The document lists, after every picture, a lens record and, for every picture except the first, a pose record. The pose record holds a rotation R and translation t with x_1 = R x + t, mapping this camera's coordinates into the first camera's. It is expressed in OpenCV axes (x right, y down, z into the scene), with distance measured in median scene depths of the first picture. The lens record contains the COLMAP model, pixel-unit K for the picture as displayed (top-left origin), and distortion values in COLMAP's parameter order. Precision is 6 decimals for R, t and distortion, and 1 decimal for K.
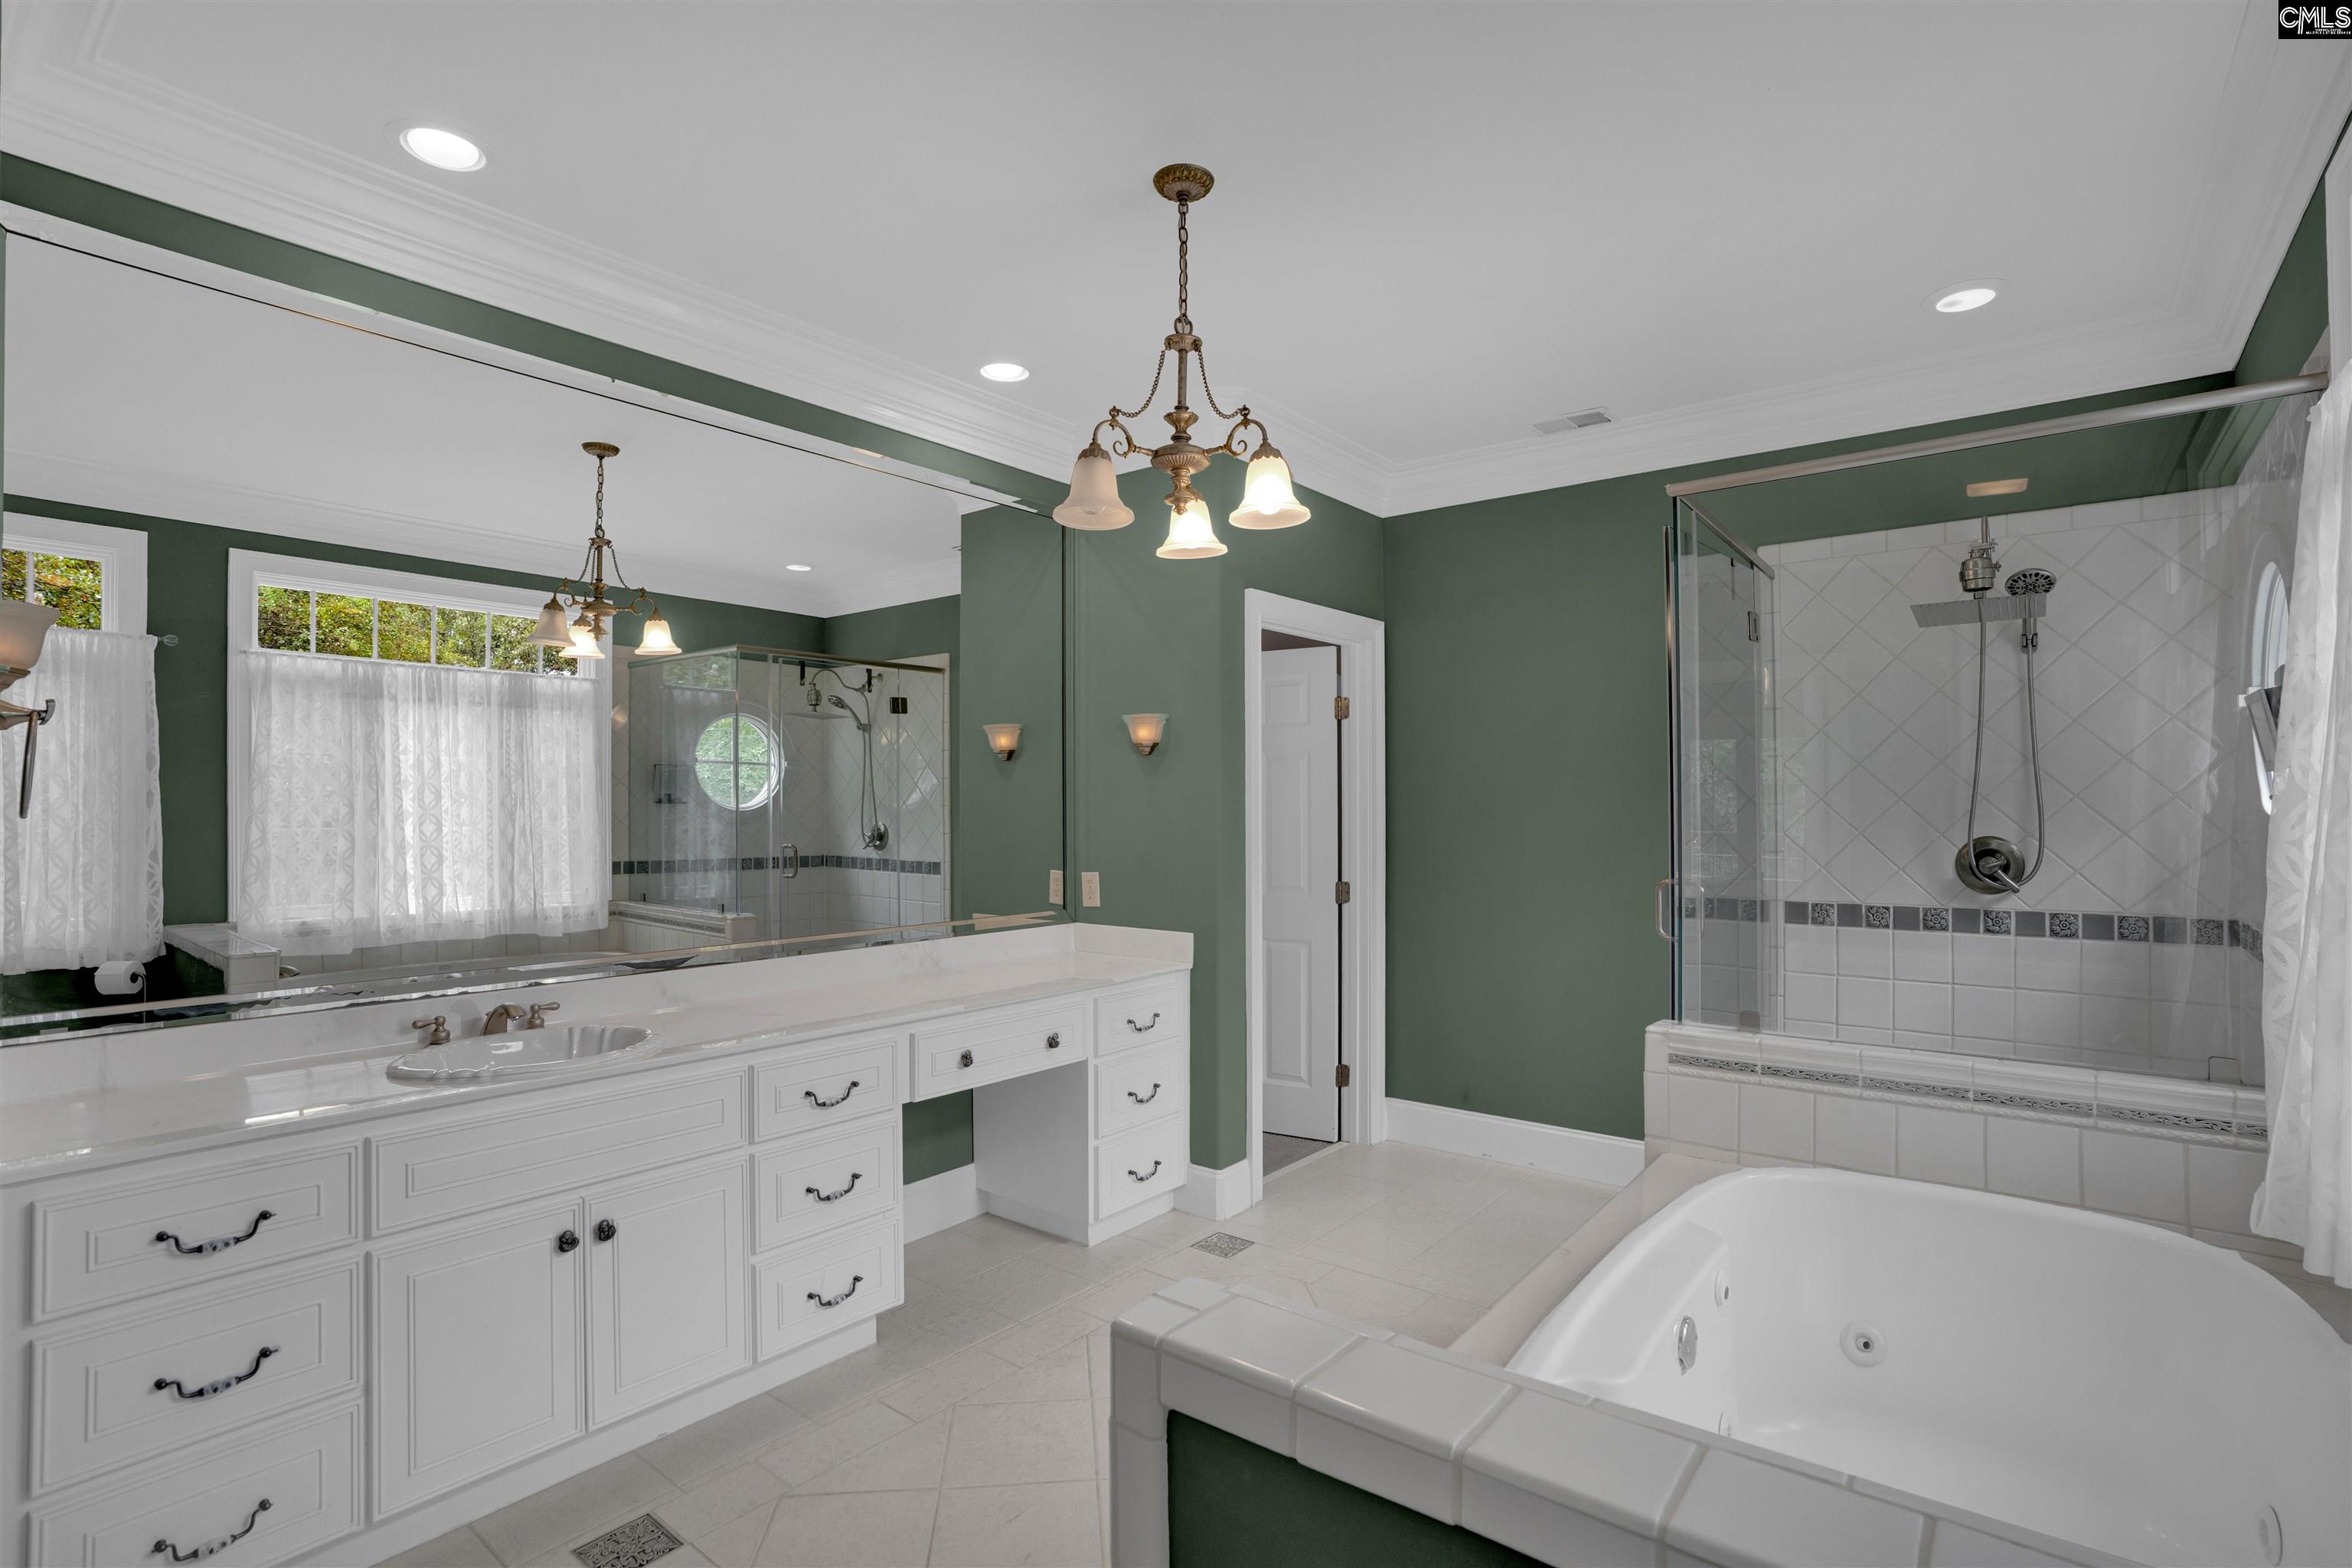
lens RADIAL K [[1115.5, 0, 1179.4], [0, 1115.5, 799.5], [0, 0, 1]] dist [-0.061840, 0.028224]
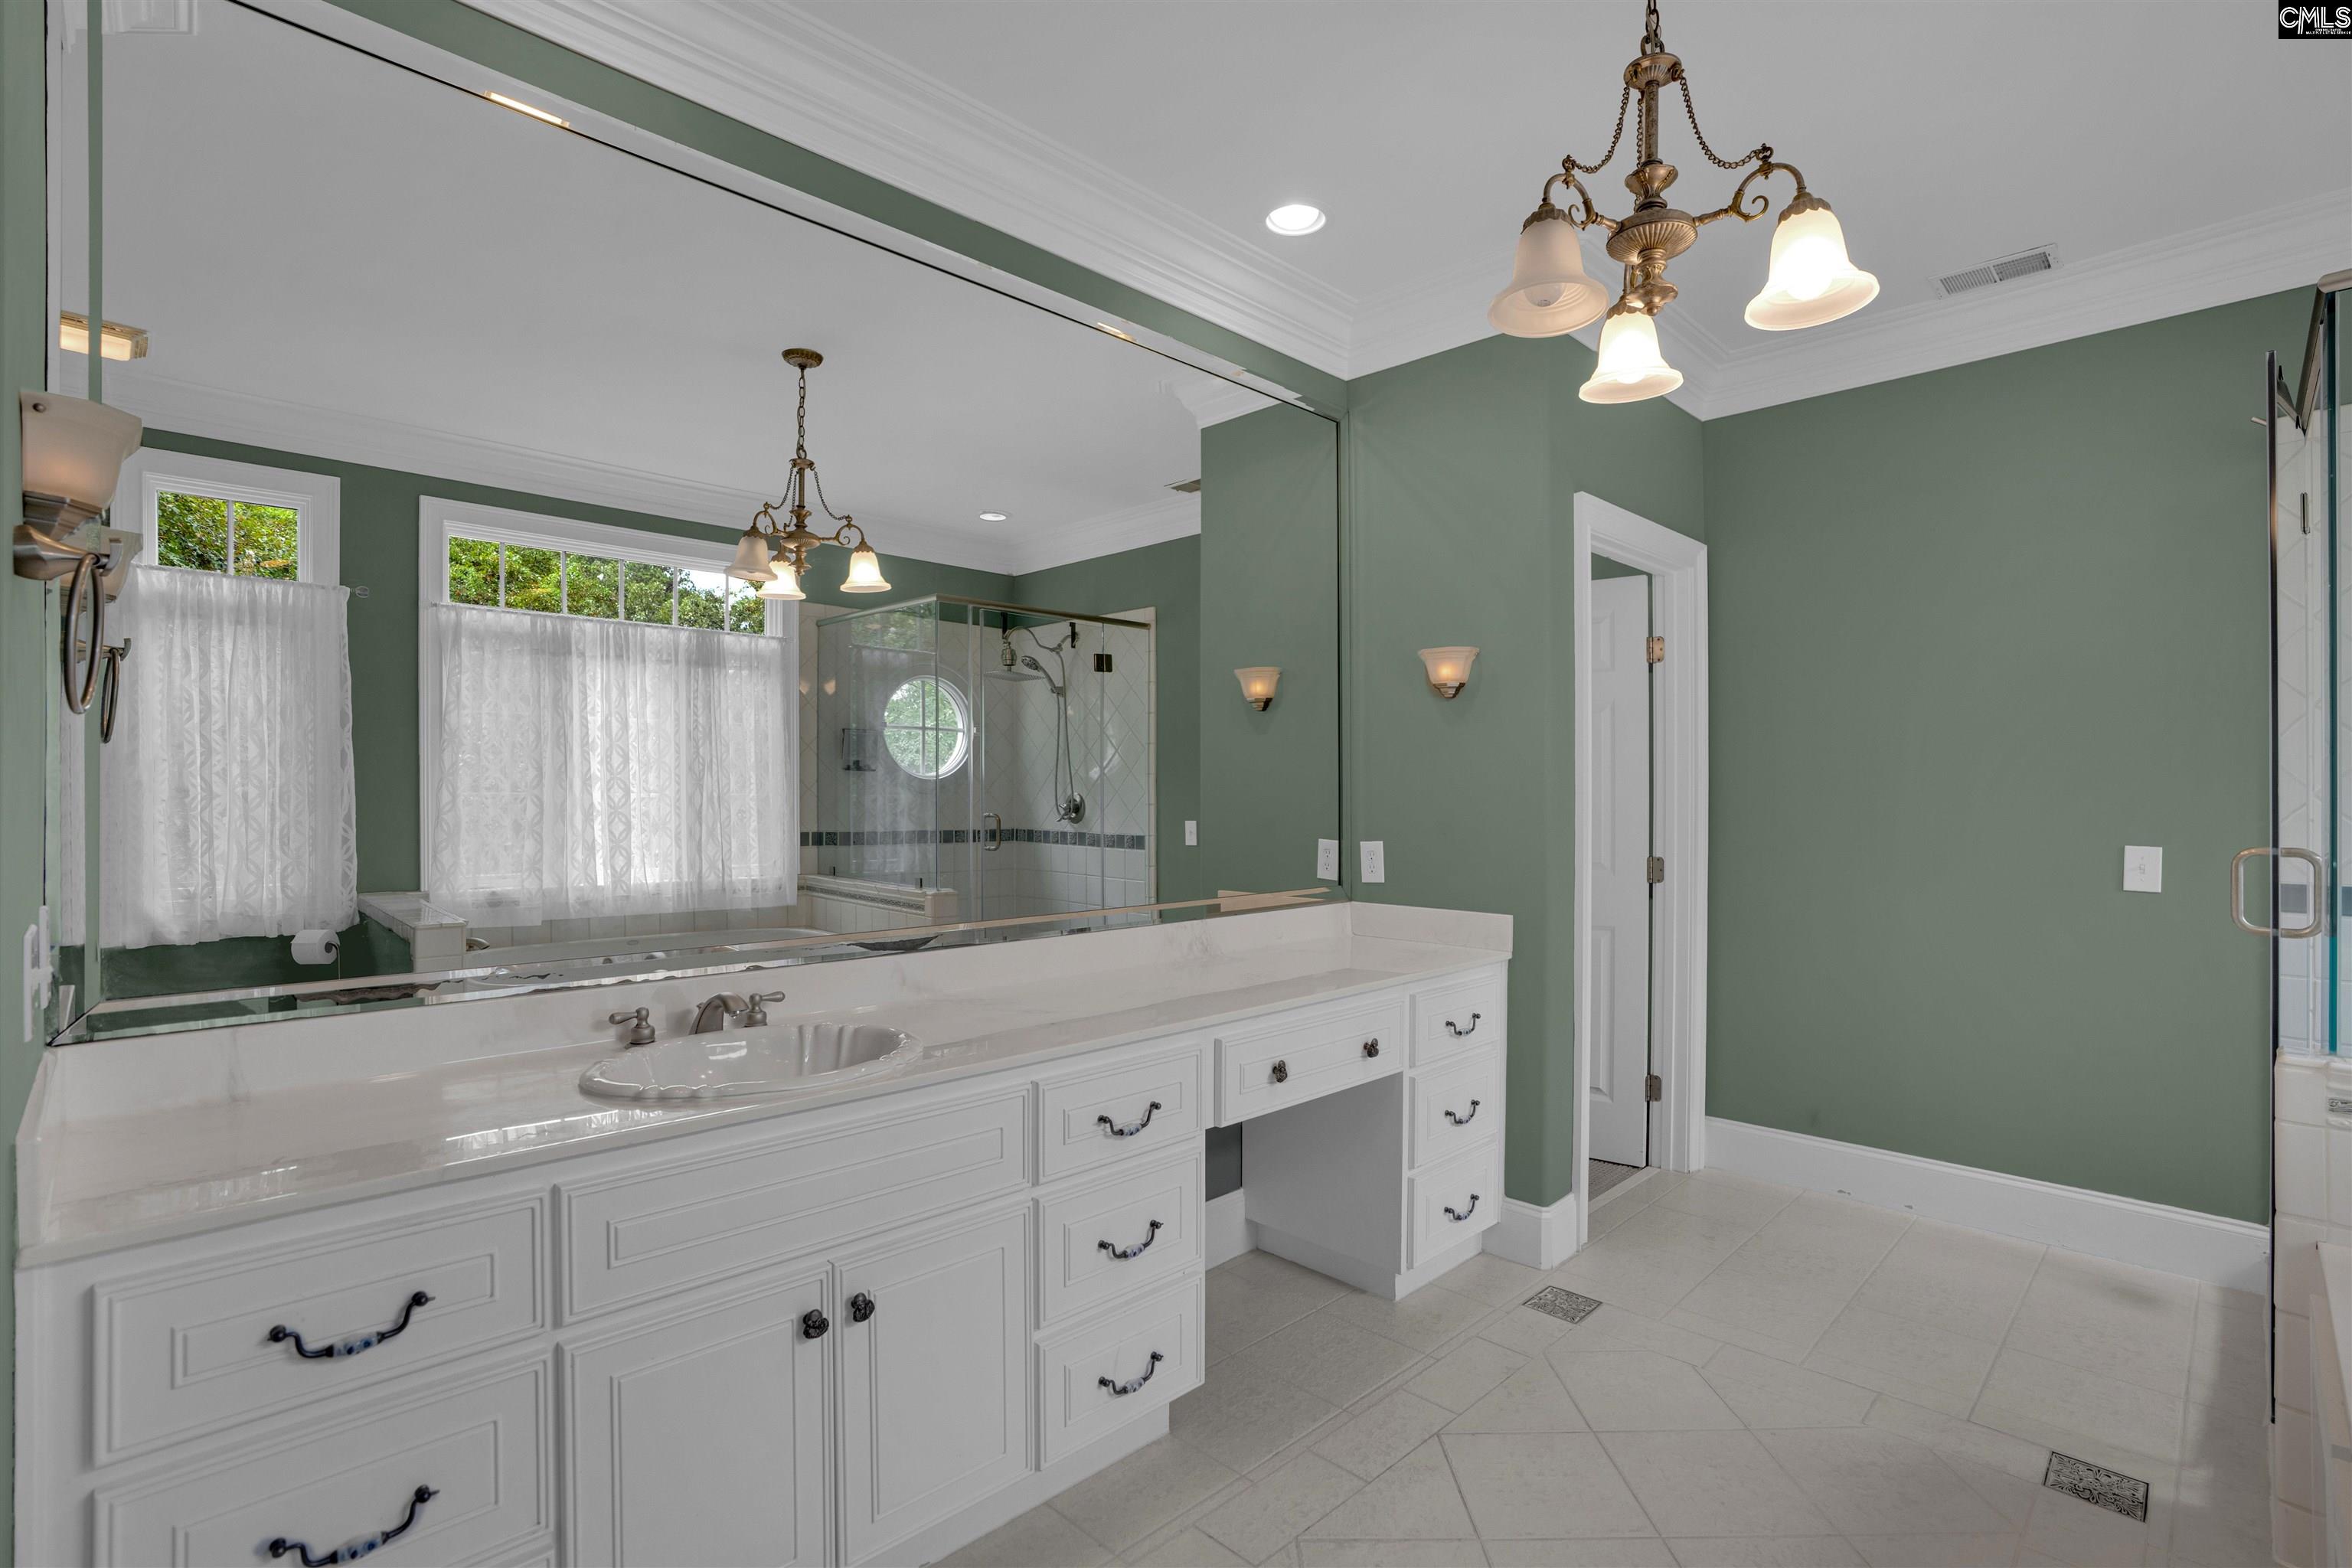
lens RADIAL K [[1099.1, 0, 1185.2], [0, 1099.1, 799.5], [0, 0, 1]] dist [-0.067823, 0.031800]
pose [[0.993528, 0.003605, -0.113534, -0.115571], [-0.002252, 0.999925, 0.012048, 0.022472], [0.113569, -0.011715, 0.993461, 0.156023]]
